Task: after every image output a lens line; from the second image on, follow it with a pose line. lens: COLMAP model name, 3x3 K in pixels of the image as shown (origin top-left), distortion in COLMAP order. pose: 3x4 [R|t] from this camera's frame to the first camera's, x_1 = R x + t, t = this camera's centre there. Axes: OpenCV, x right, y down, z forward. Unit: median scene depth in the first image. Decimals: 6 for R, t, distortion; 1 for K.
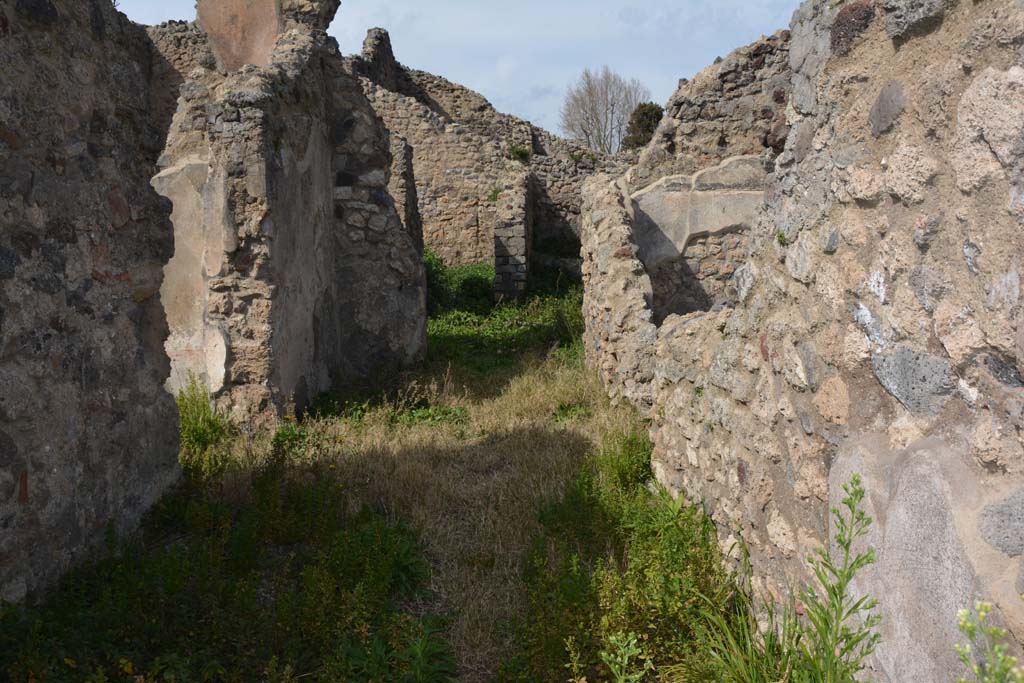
lens RADIAL K [[797.2, 0, 505.4], [0, 797.2, 359.8], [0, 0, 1]] dist [-0.165047, 0.117497]
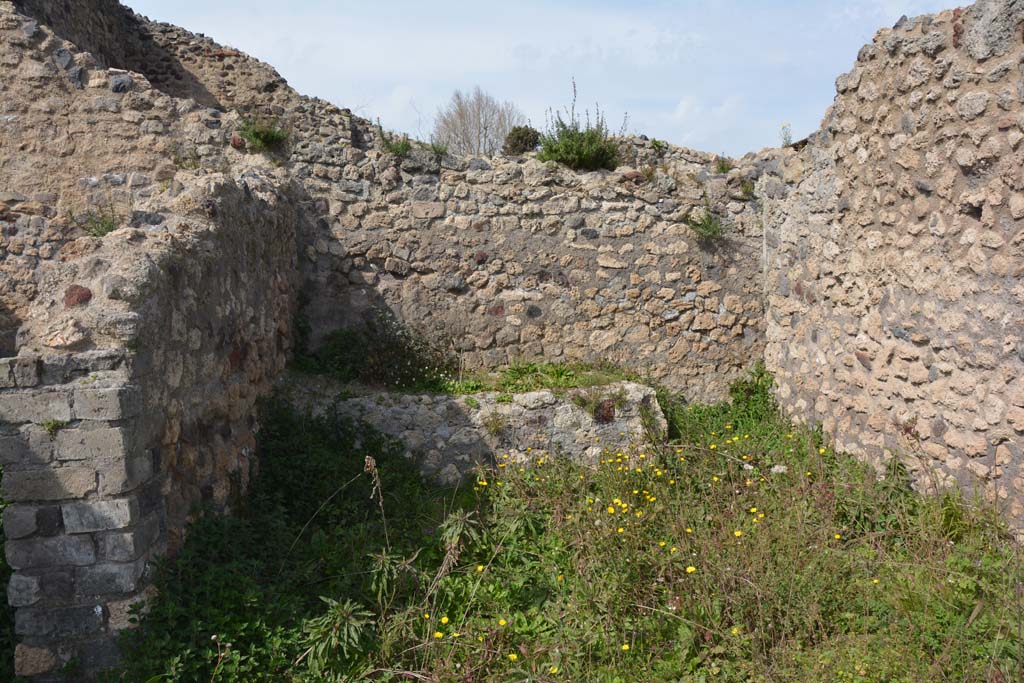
lens RADIAL K [[797.2, 0, 529.6], [0, 797.2, 342.1], [0, 0, 1]] dist [-0.165047, 0.117497]
pose [[0.982878, -0.020154, 0.183152, 0.078830], [0.030532, 0.998073, -0.054022, -0.122881], [-0.181711, 0.058689, 0.981599, 0.562572]]
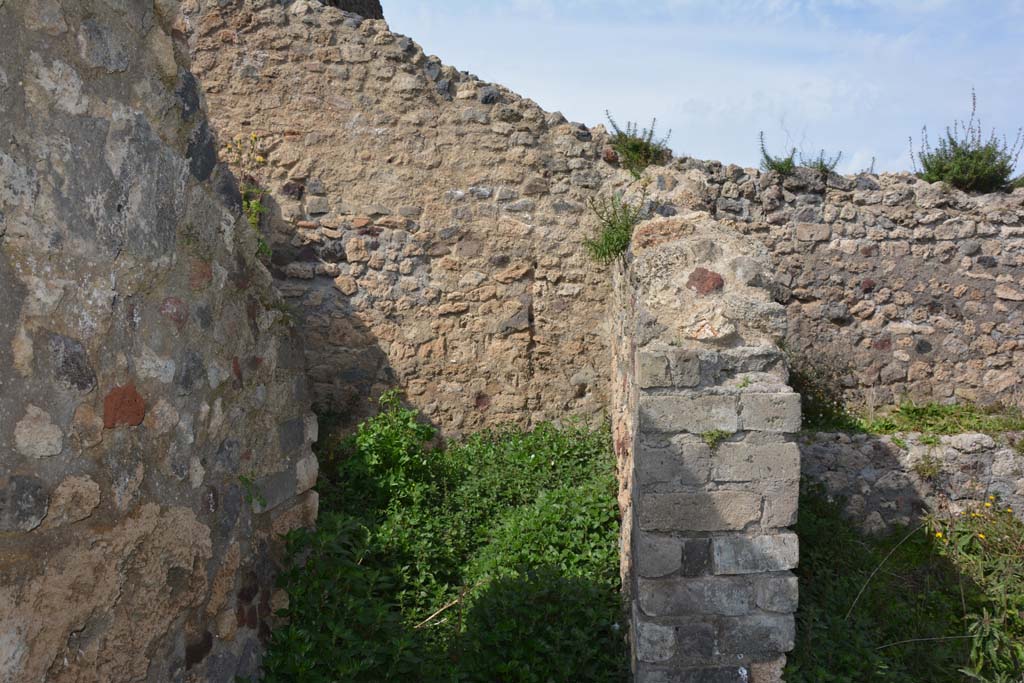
lens RADIAL K [[797.2, 0, 527.3], [0, 797.2, 338.8], [0, 0, 1]] dist [-0.165047, 0.117497]
pose [[0.999658, 0.016274, -0.020476, -0.028832], [-0.018702, 0.992031, -0.124601, -0.115728], [0.018285, 0.124942, 0.991996, 0.609415]]
